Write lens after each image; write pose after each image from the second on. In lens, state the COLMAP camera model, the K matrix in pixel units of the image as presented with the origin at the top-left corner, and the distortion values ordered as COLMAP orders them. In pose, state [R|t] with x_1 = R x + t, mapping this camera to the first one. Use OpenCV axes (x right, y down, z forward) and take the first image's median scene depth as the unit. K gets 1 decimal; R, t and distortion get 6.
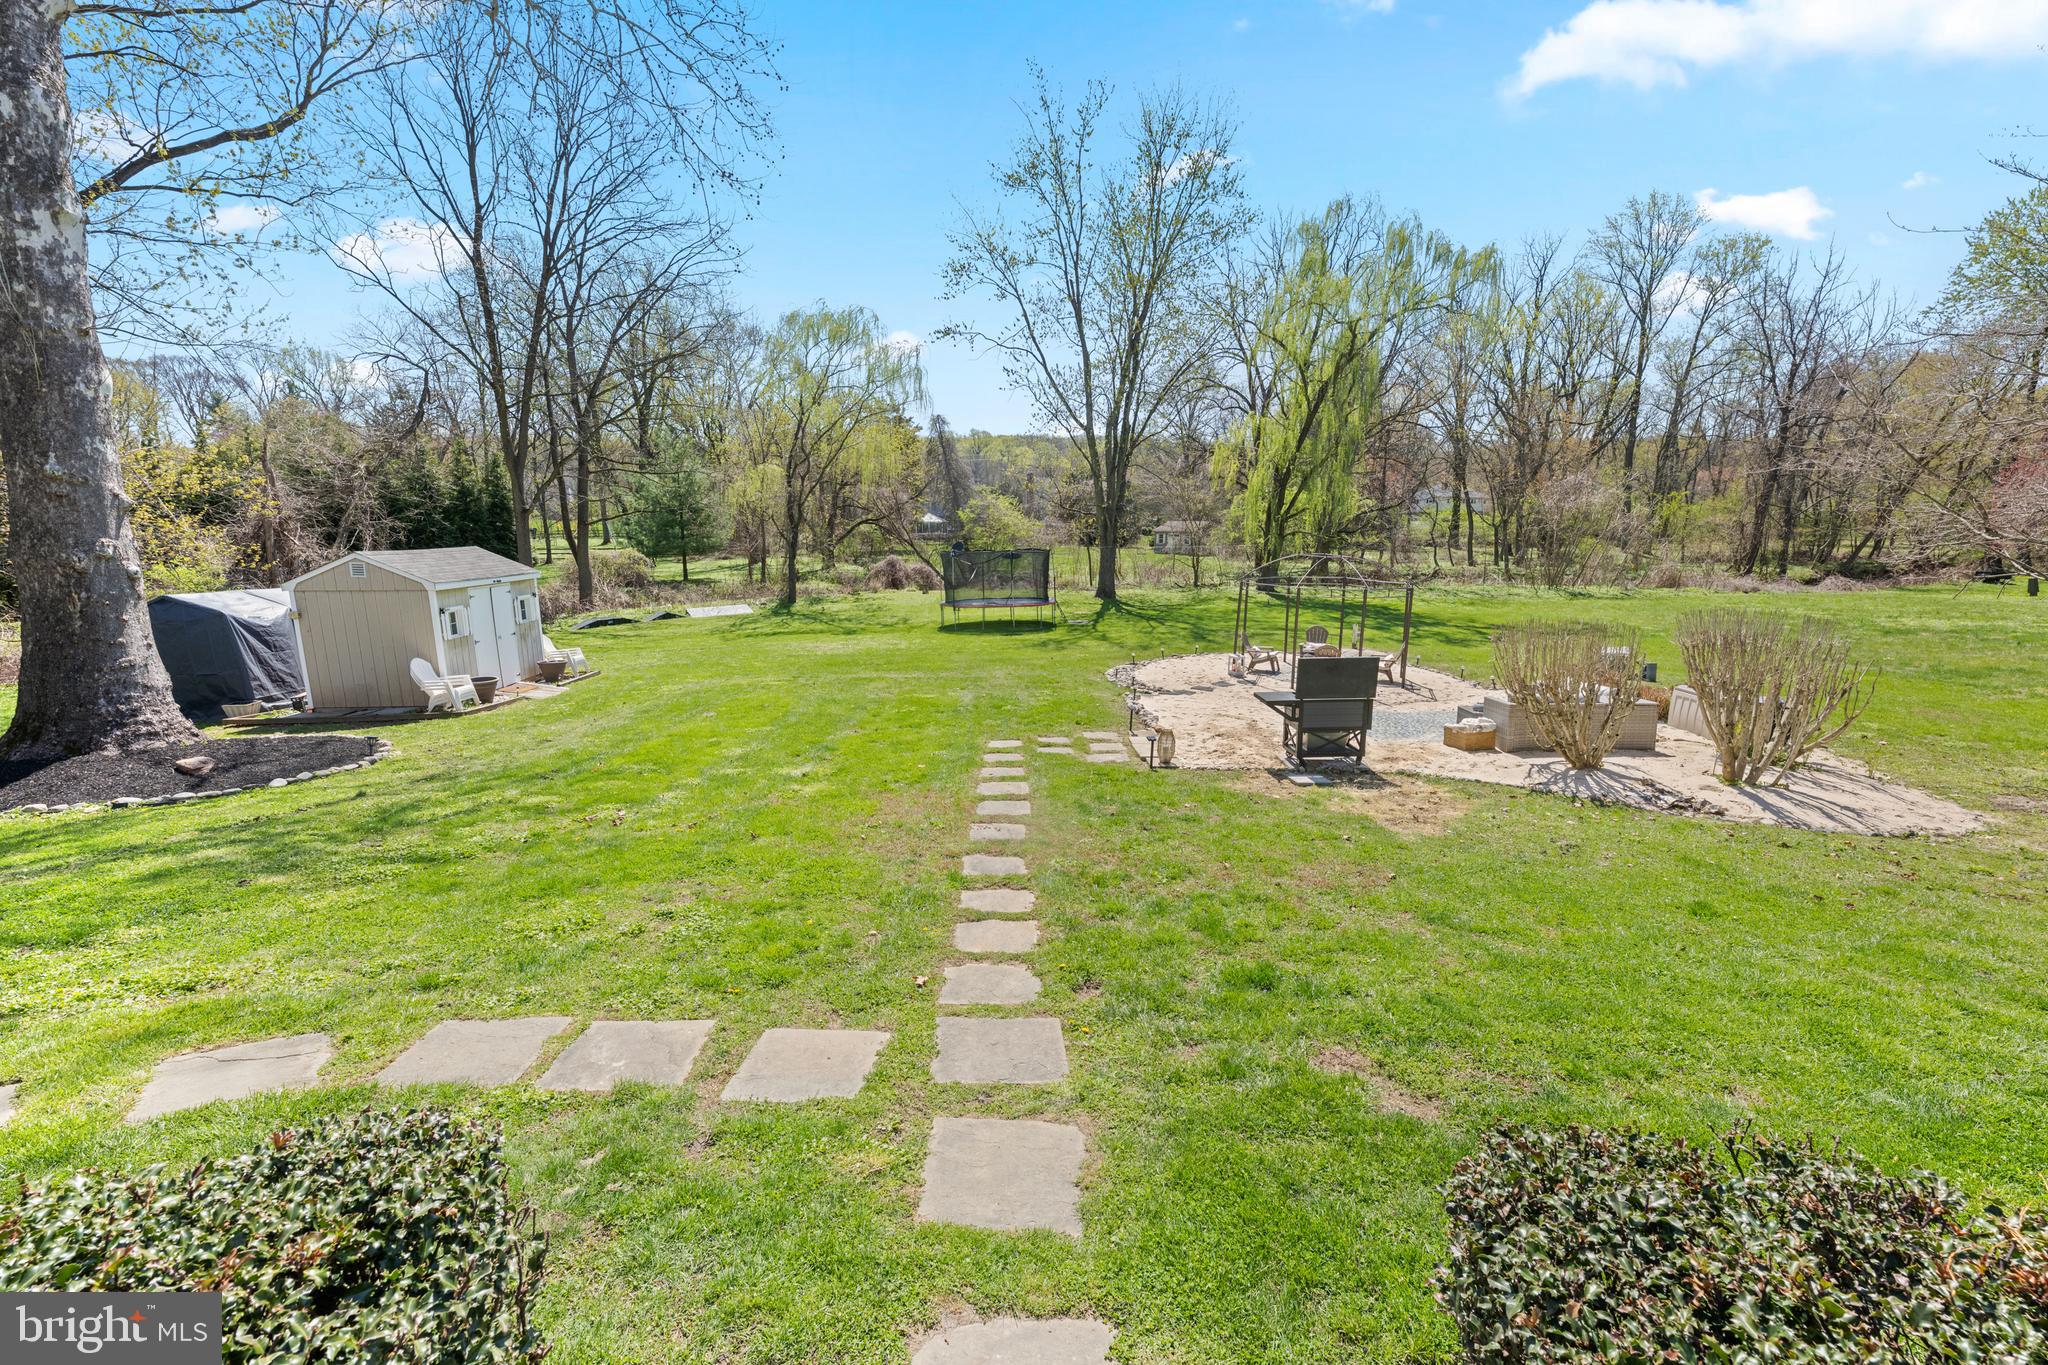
lens RADIAL K [[822.3, 0, 1018.7], [0, 822.3, 686.5], [0, 0, 1]] dist [-0.001796, 0.000064]
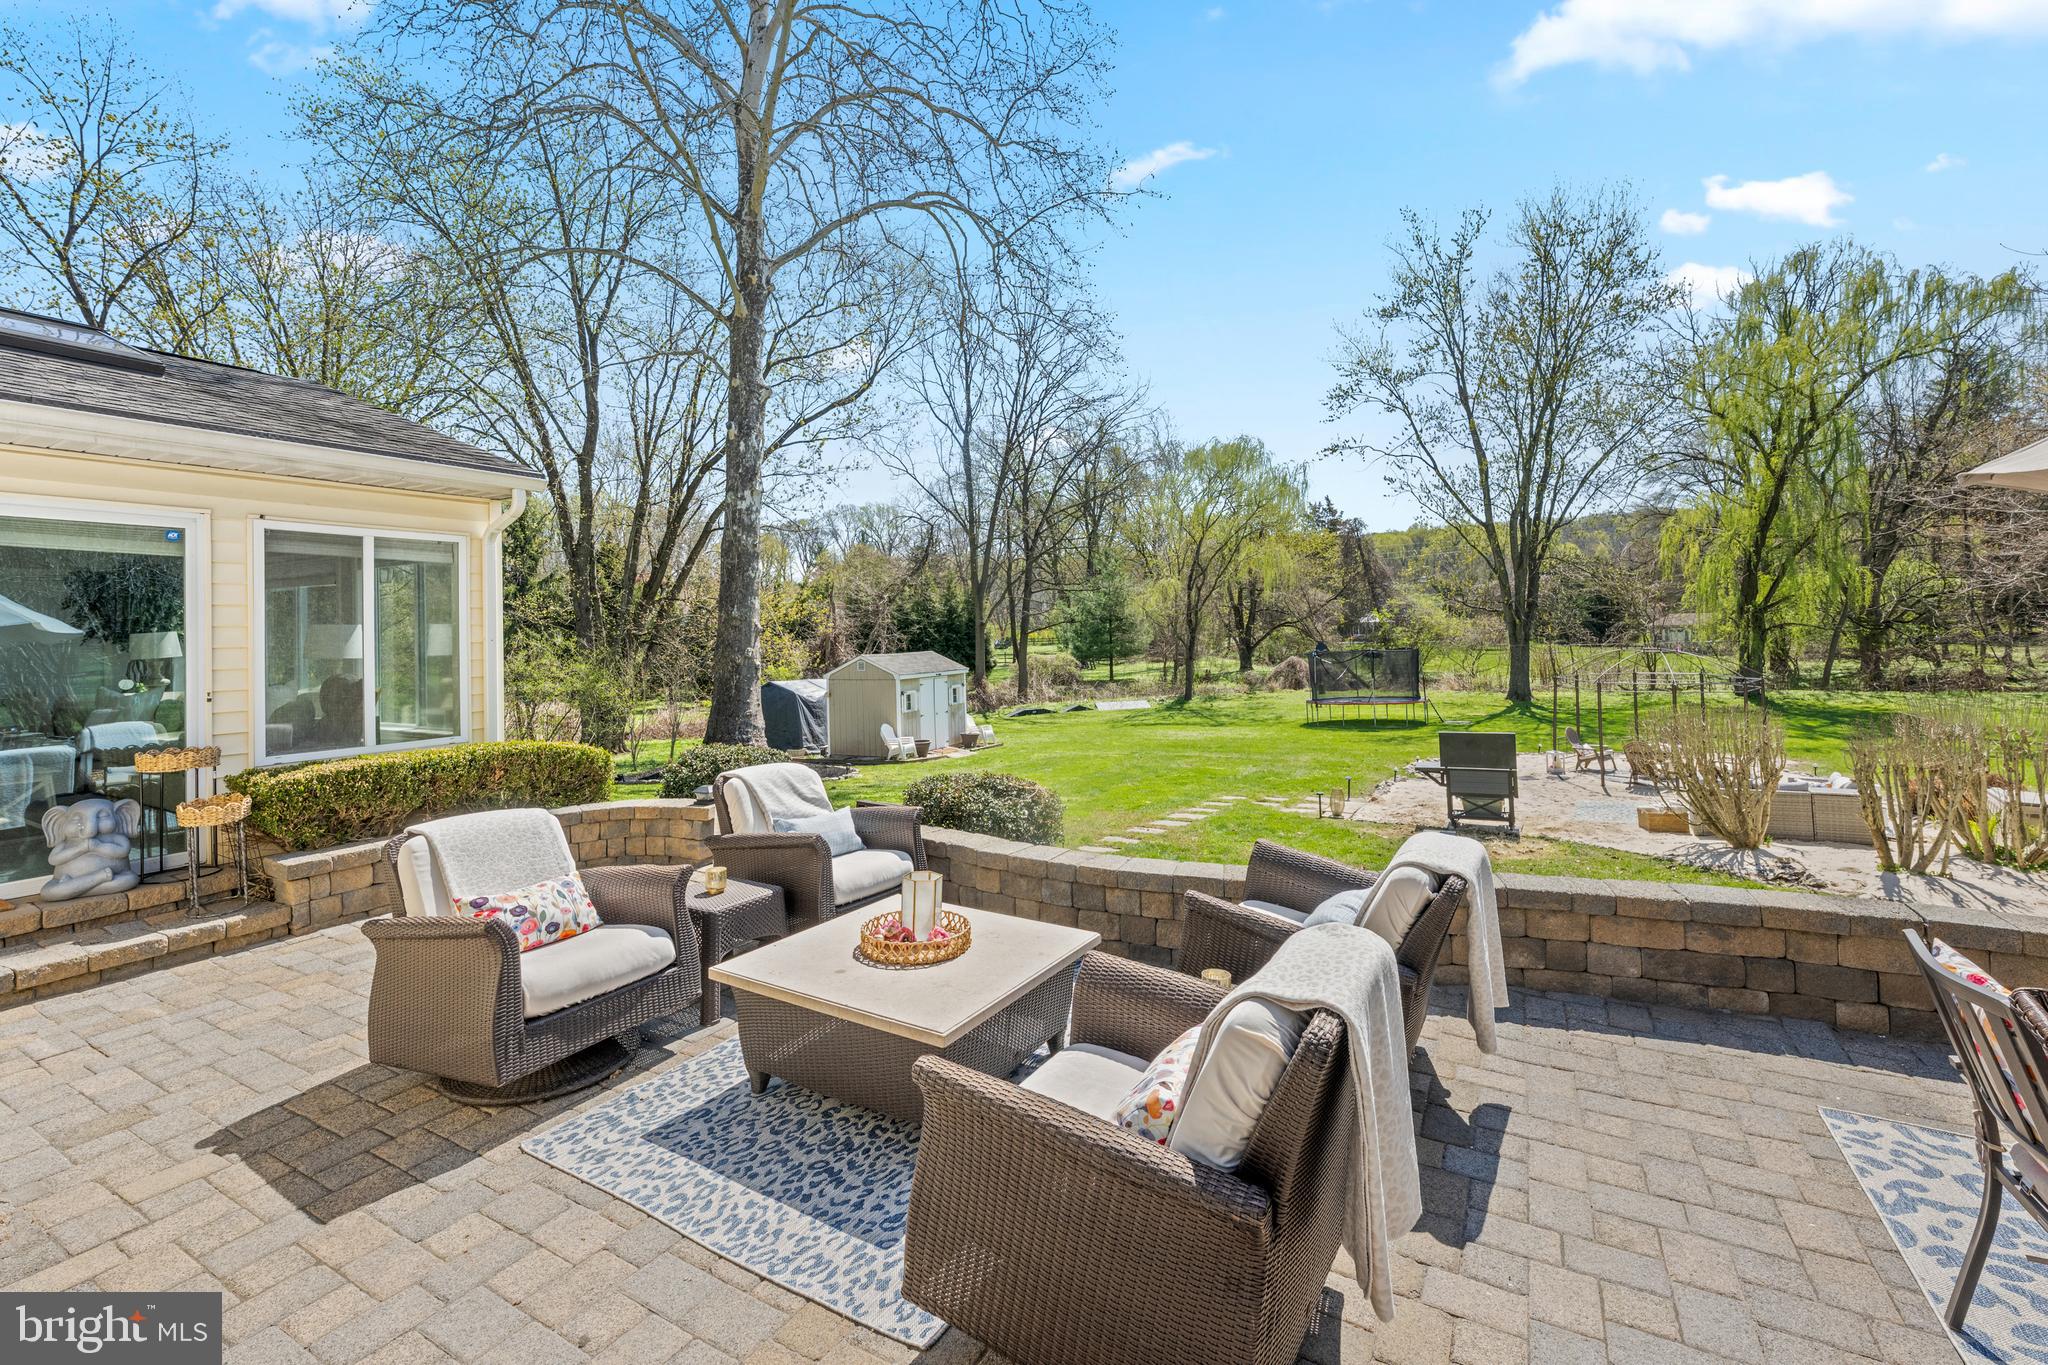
lens RADIAL K [[864.4, 0, 1031.8], [0, 864.4, 625.1], [0, 0, 1]] dist [-0.000360, 0.000358]
pose [[0.870864, -0.026391, -0.490815, 0.144890], [-0.070721, 0.981440, -0.178252, 0.025964], [0.486410, 0.189944, 0.852834, -0.131102]]
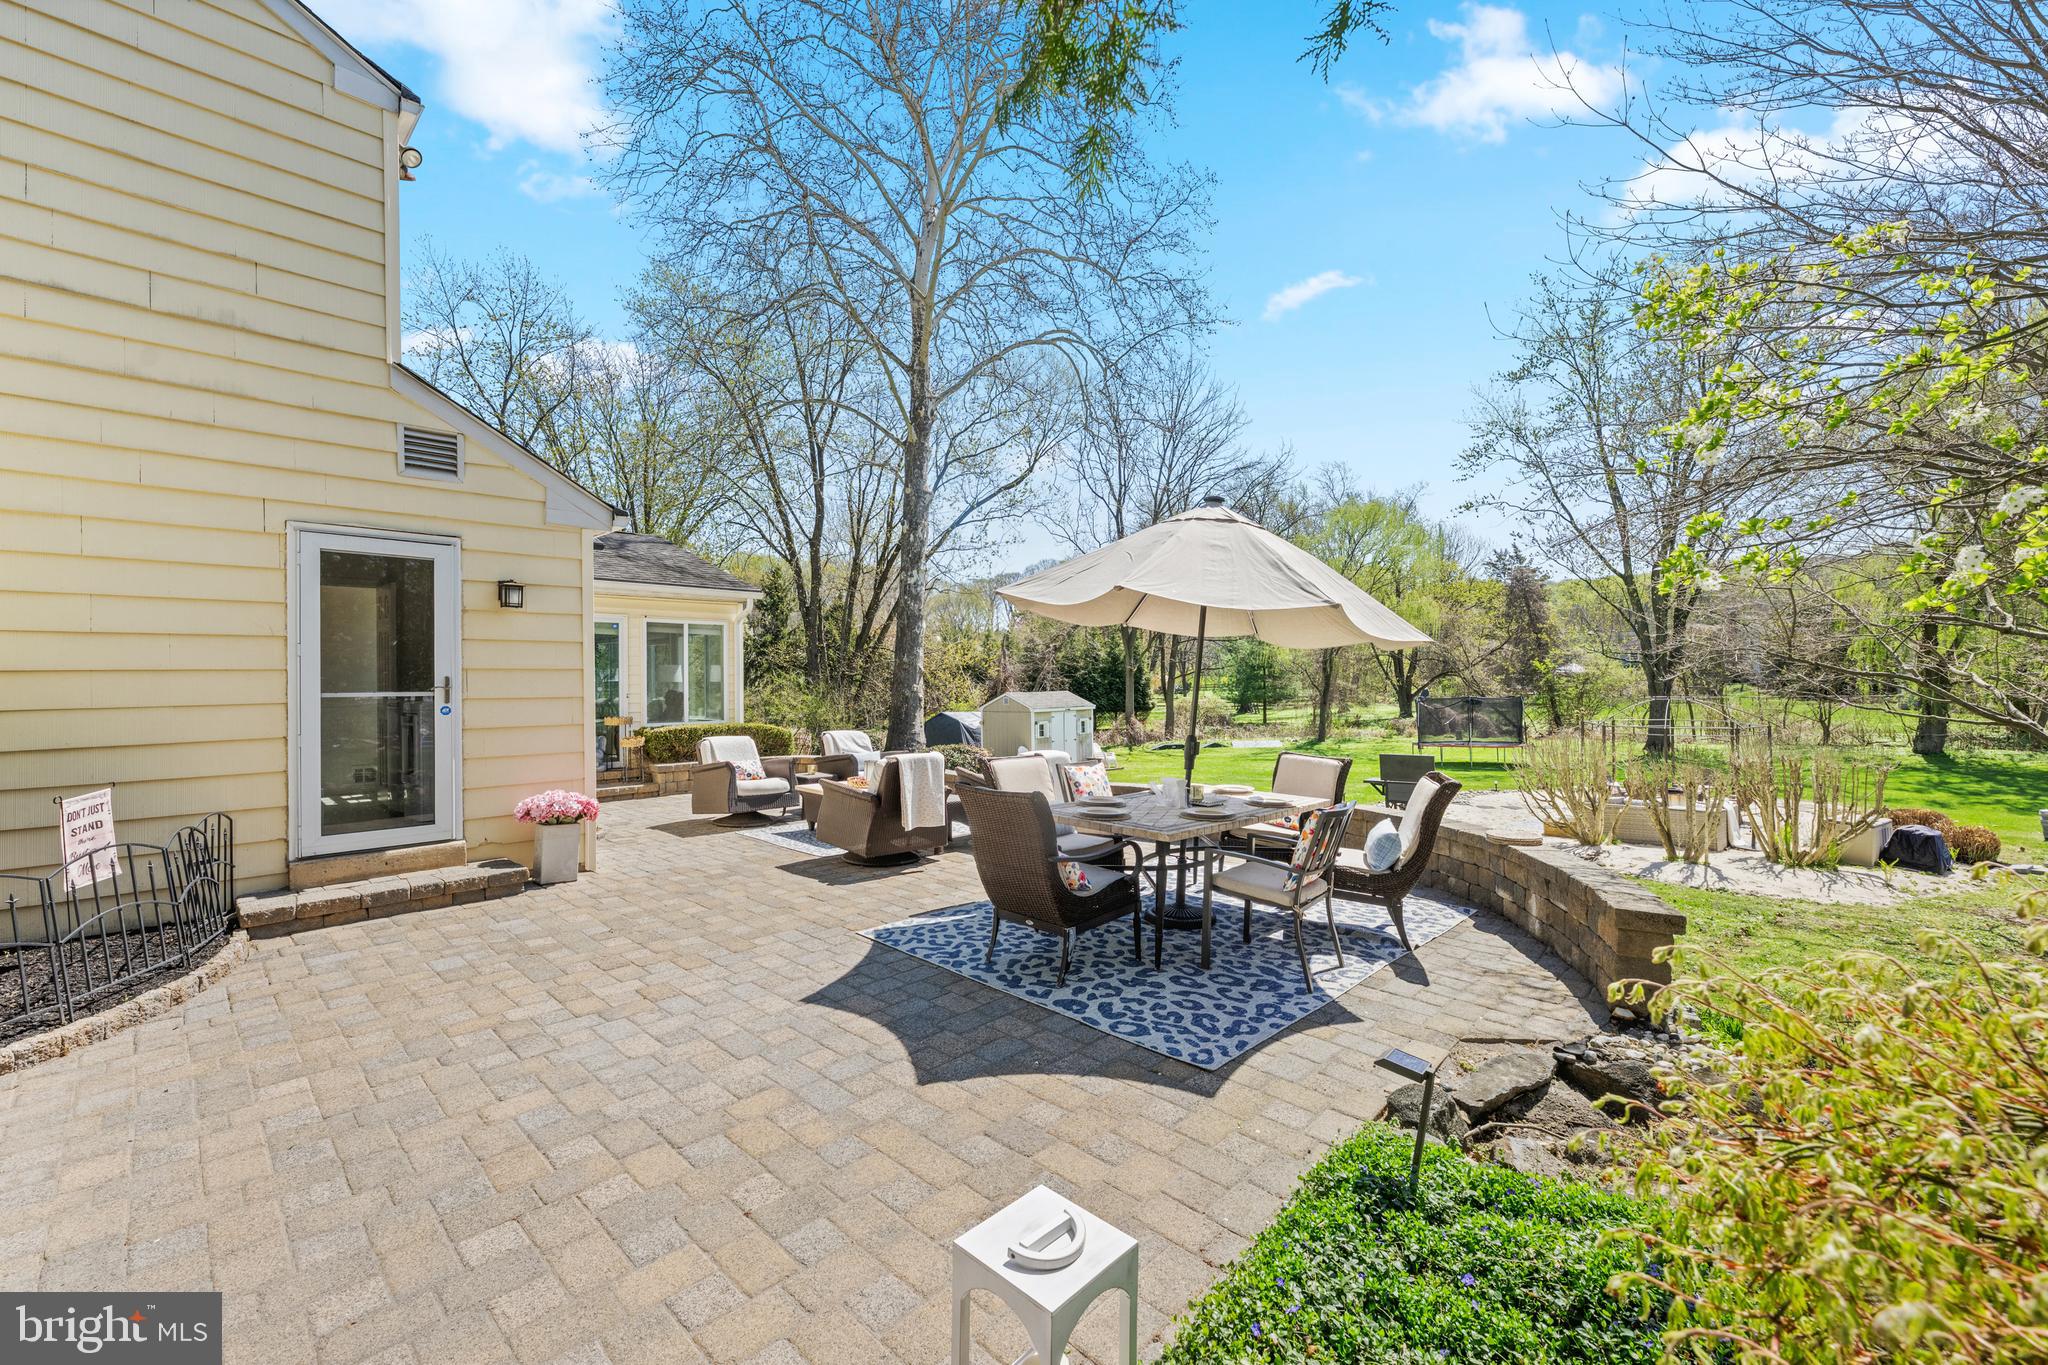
lens RADIAL K [[822.3, 0, 1018.7], [0, 822.3, 686.5], [0, 0, 1]] dist [-0.001796, 0.000064]
pose [[0.721879, -0.004756, -0.692003, 0.304657], [-0.123122, 0.983139, -0.135195, 0.045128], [0.680978, 0.182796, 0.709123, -0.205500]]
